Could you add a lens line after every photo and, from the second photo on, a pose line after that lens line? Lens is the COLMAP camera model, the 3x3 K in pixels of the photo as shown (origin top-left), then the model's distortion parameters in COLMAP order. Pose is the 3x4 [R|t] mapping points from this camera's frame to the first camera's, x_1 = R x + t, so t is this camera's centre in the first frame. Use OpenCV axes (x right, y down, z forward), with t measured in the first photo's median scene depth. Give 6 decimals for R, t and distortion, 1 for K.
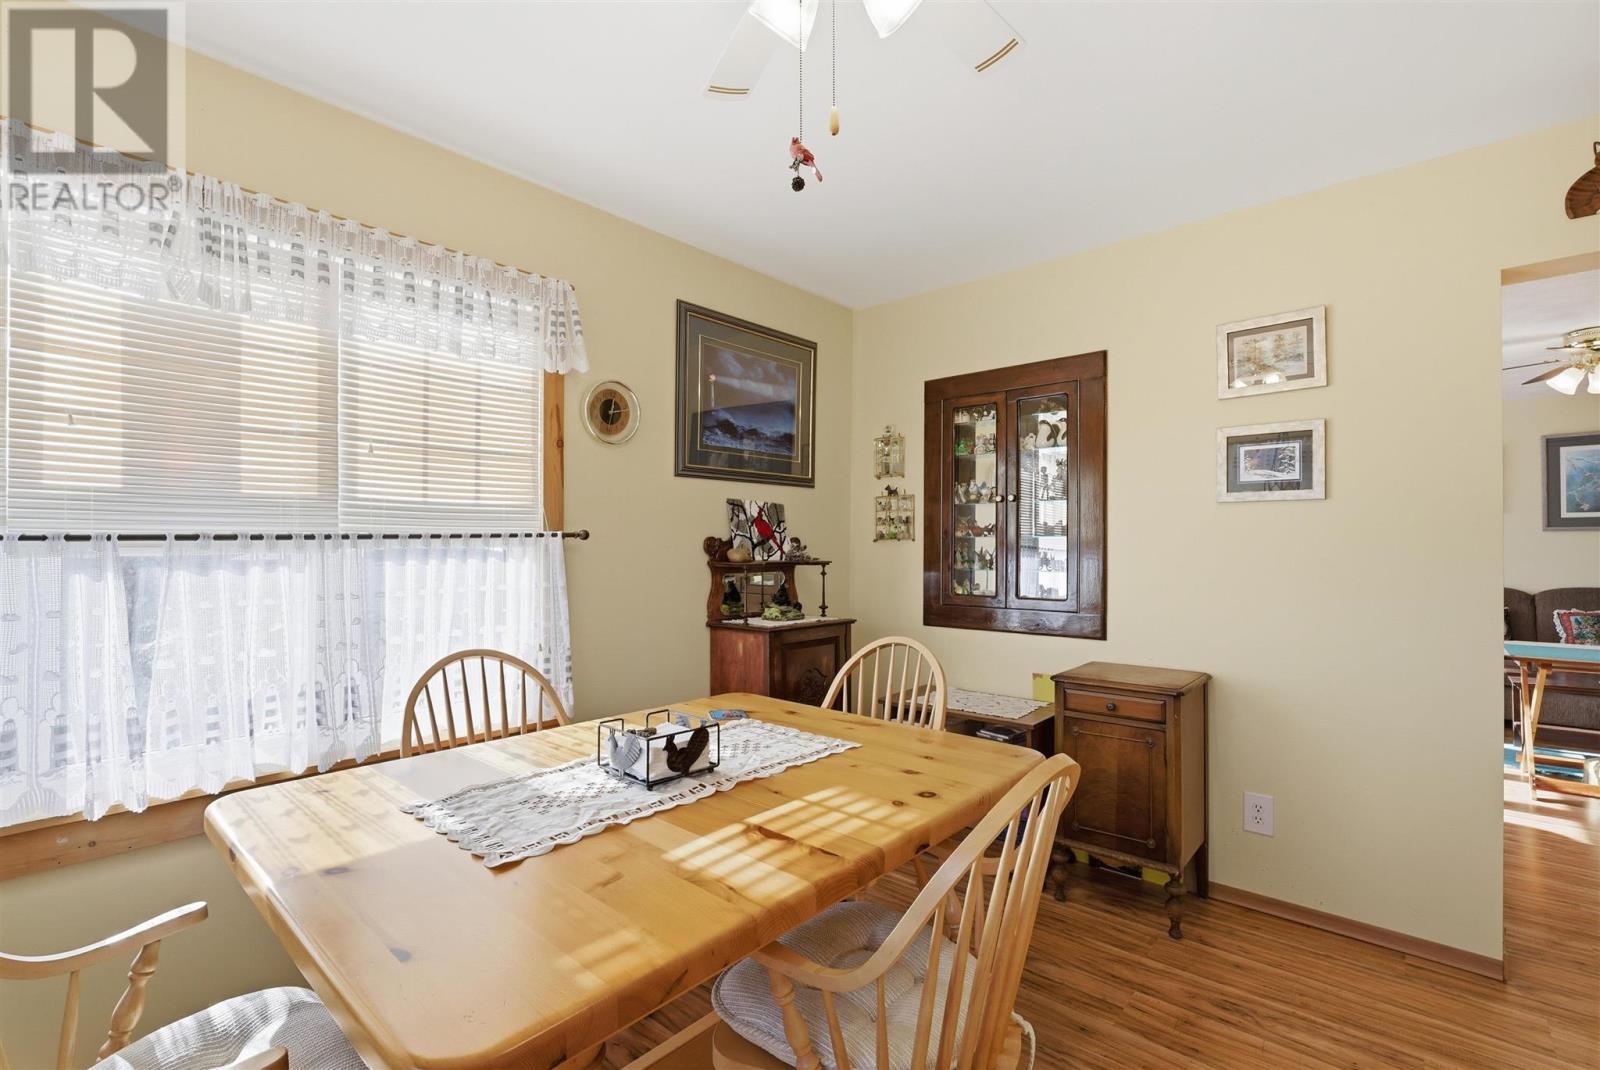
lens RADIAL K [[708.5, 0, 795.8], [0, 708.5, 535.4], [0, 0, 1]] dist [-0.004557, -0.000042]
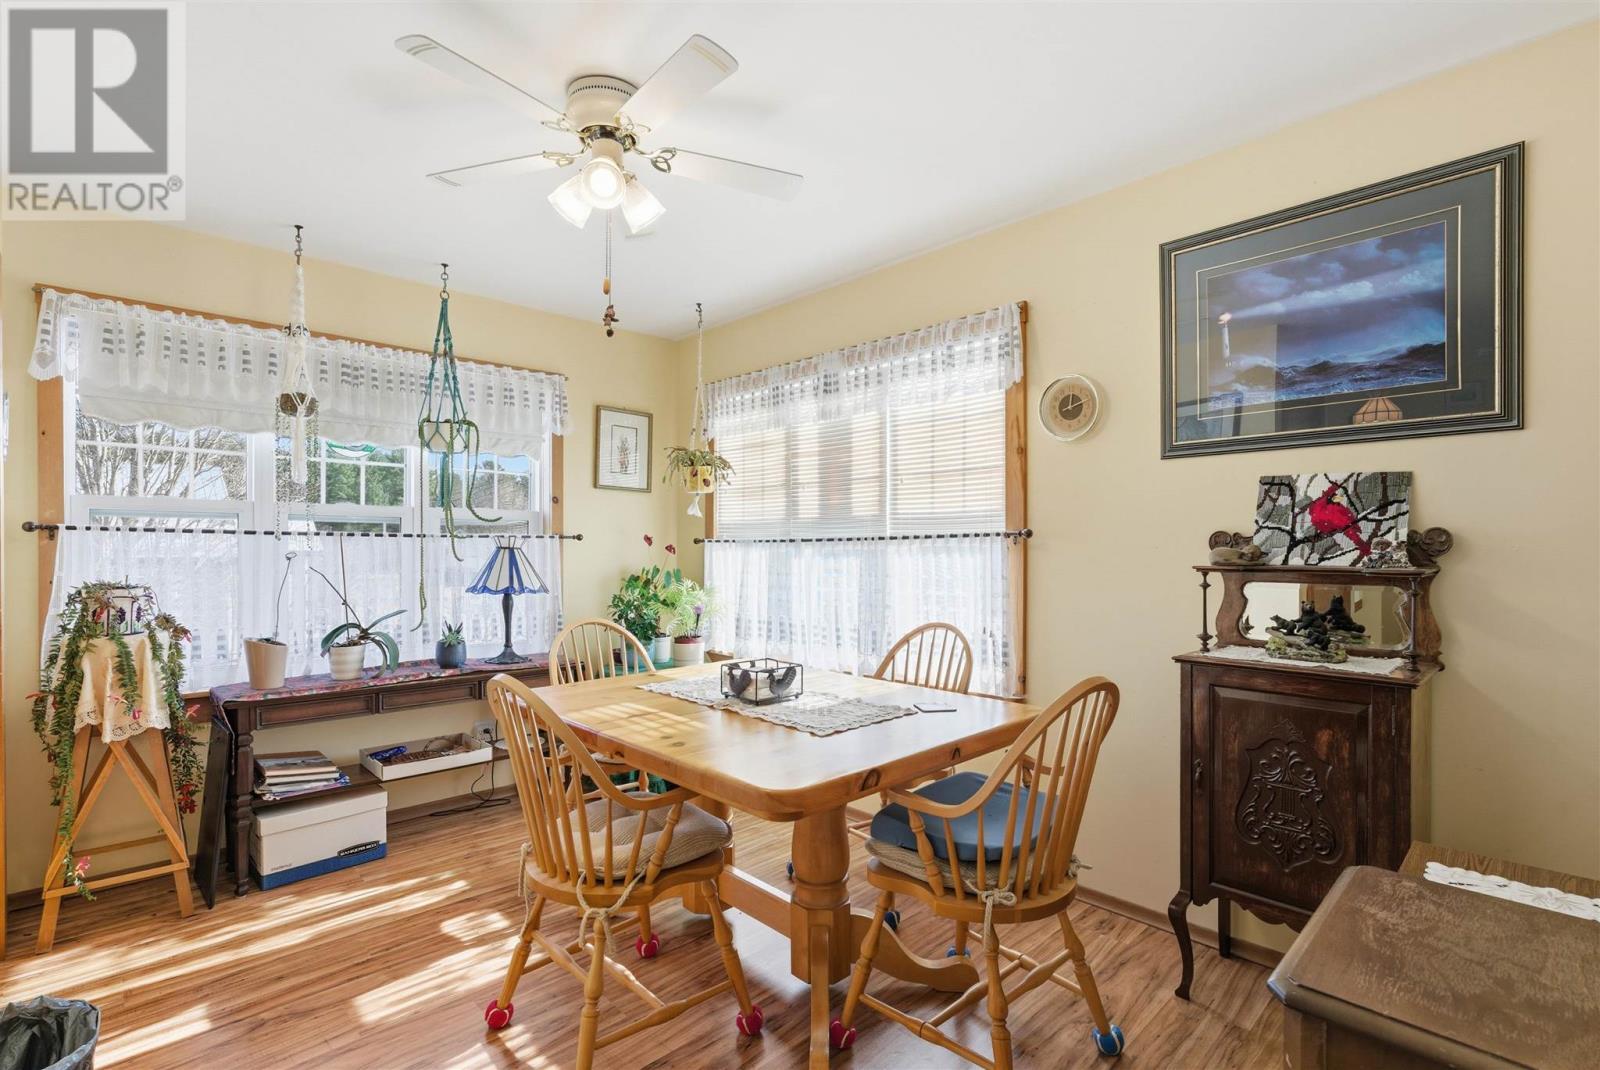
lens RADIAL K [[739.6, 0, 801.4], [0, 739.6, 542.6], [0, 0, 1]] dist [-0.006471, -0.000379]
pose [[-0.057299, -0.000137, -0.998357, 0.743317], [0.018959, 0.999820, -0.001225, 0.006954], [0.998177, -0.018998, -0.057286, 0.650802]]
